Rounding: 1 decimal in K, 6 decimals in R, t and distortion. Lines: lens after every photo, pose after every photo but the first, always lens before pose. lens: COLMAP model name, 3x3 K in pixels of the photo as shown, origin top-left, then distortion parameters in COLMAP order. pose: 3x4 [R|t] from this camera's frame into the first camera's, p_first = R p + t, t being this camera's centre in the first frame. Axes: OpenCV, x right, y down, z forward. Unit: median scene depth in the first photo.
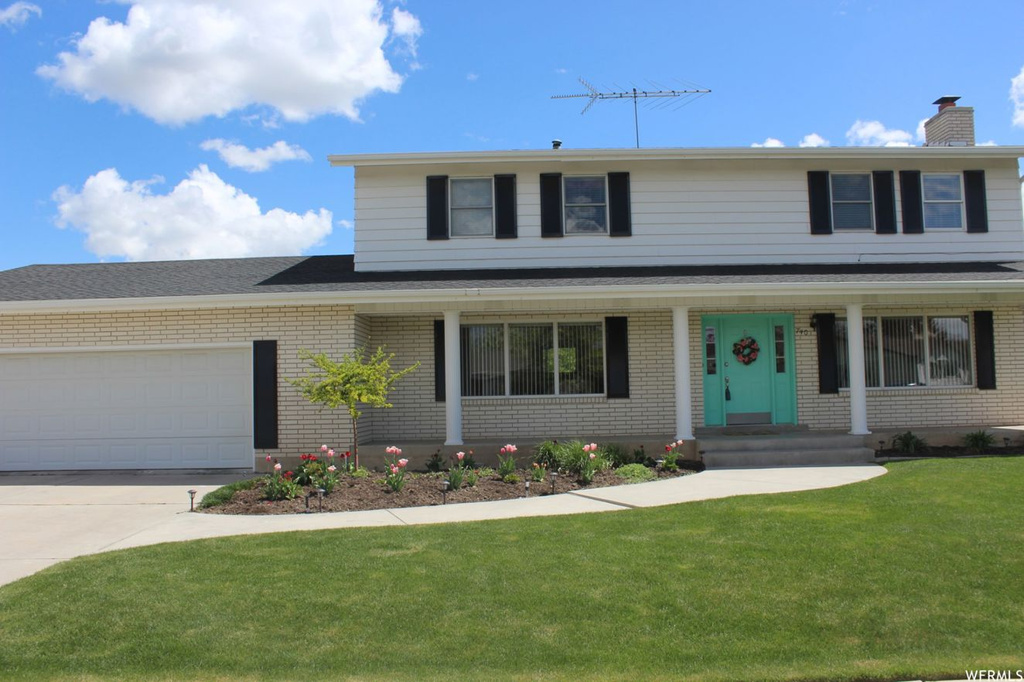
lens RADIAL K [[873.1, 0, 512.1], [0, 873.1, 335.9], [0, 0, 1]] dist [-0.111086, 0.049301]
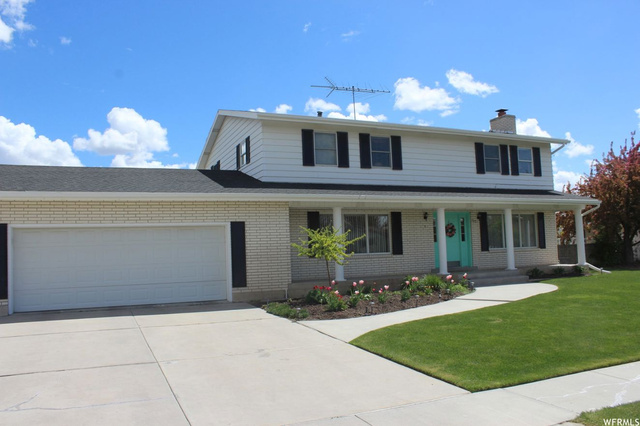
lens RADIAL K [[545.7, 0, 317.4], [0, 545.7, 216.2], [0, 0, 1]] dist [-0.111086, 0.049301]
pose [[0.907357, 0.018324, 0.419962, -0.532267], [-0.012212, 0.999777, -0.017237, 0.009821], [-0.420184, 0.010512, 0.907378, -0.004425]]
